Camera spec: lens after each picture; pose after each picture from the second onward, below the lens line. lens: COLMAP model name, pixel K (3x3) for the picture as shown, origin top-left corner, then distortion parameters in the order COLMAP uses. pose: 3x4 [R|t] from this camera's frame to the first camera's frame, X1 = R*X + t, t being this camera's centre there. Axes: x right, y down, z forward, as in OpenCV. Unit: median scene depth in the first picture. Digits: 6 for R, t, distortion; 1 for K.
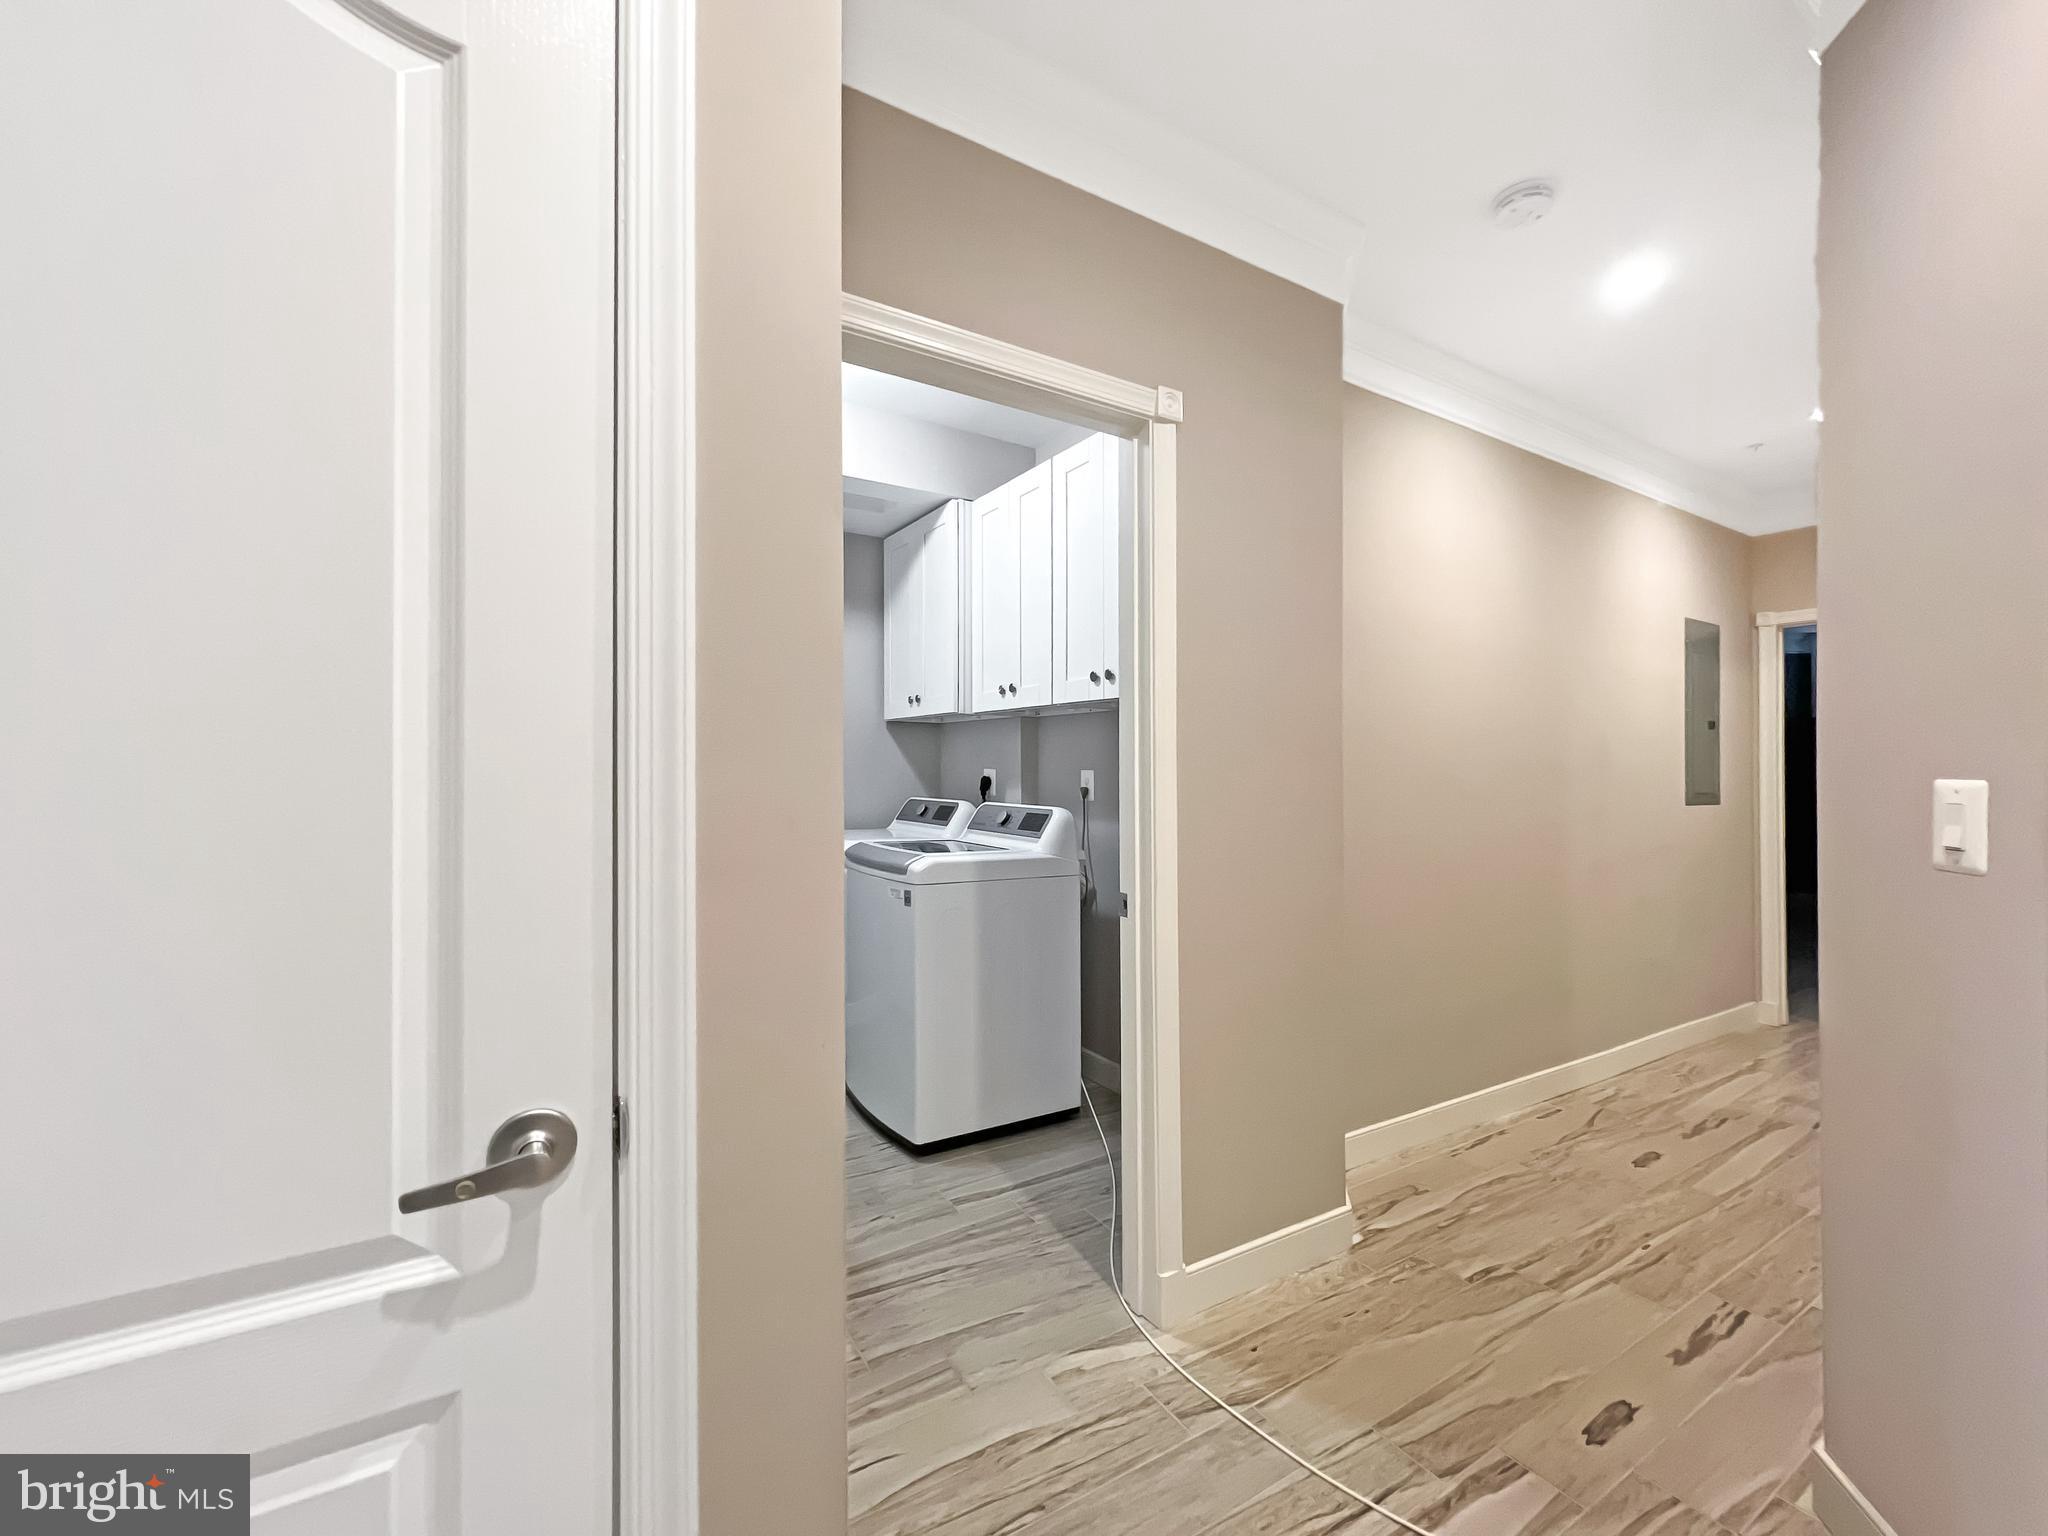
lens RADIAL K [[811.9, 0, 1024.4], [0, 811.9, 778.7], [0, 0, 1]] dist [-0.002559, 0.000345]
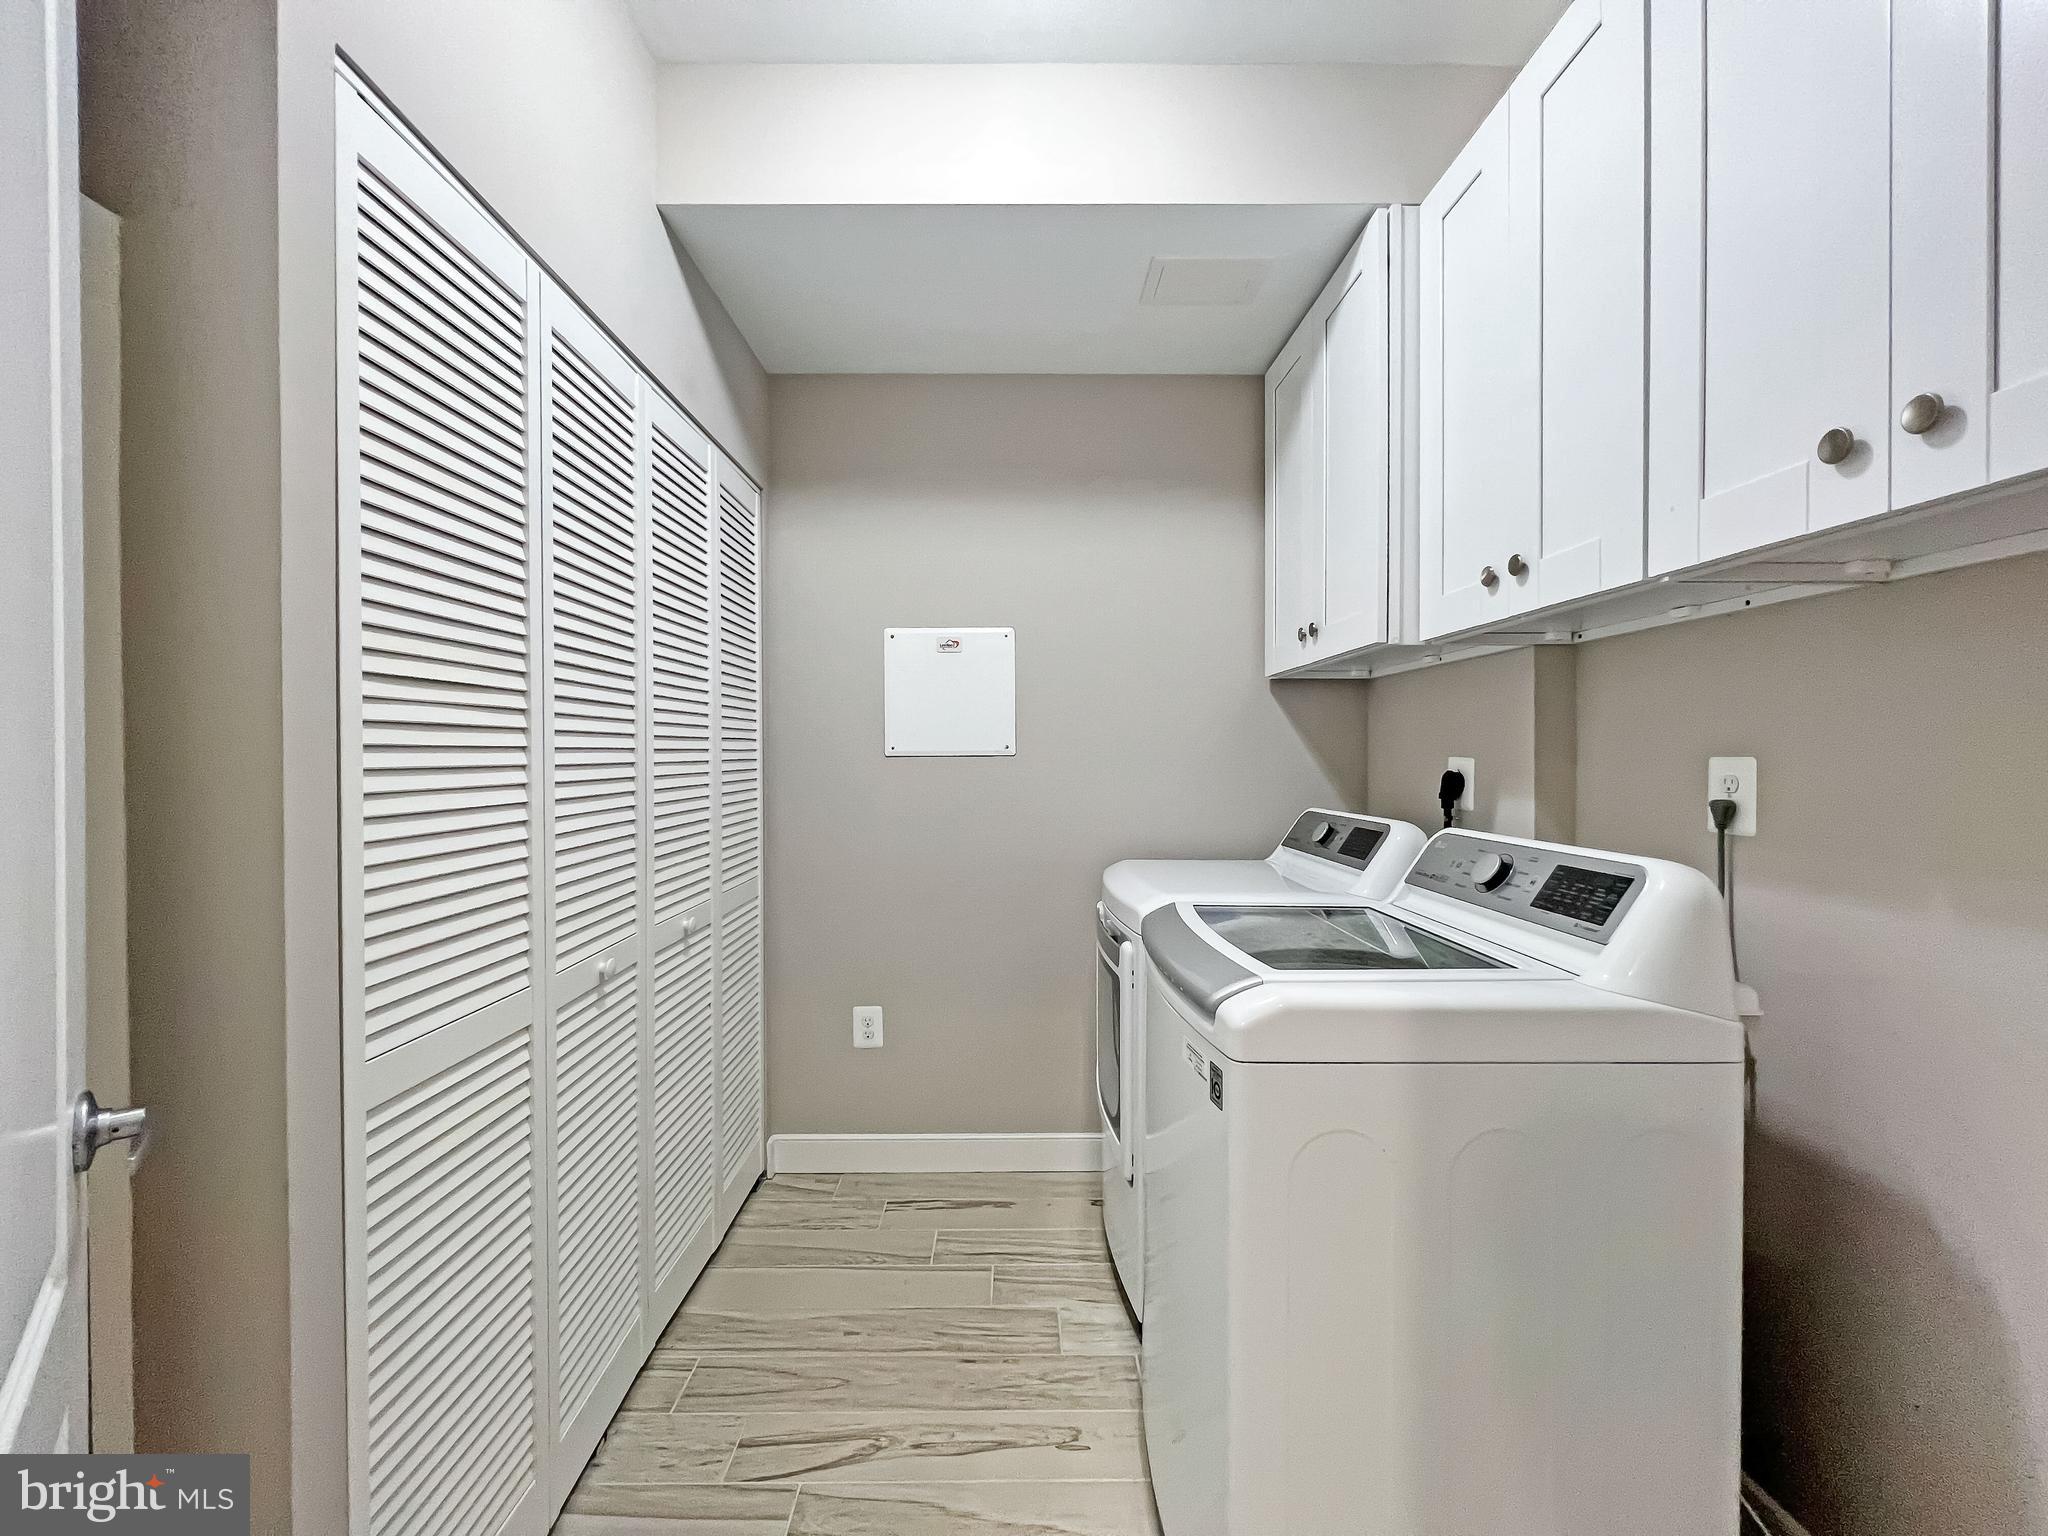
lens RADIAL K [[811.9, 0, 1050.5], [0, 811.9, 777.7], [0, 0, 1]] dist [-0.002559, 0.000345]
pose [[0.866673, 0.002579, -0.498871, -0.014237], [0.001774, 0.999964, 0.008251, -0.004624], [0.498874, -0.008036, 0.866637, 0.510447]]
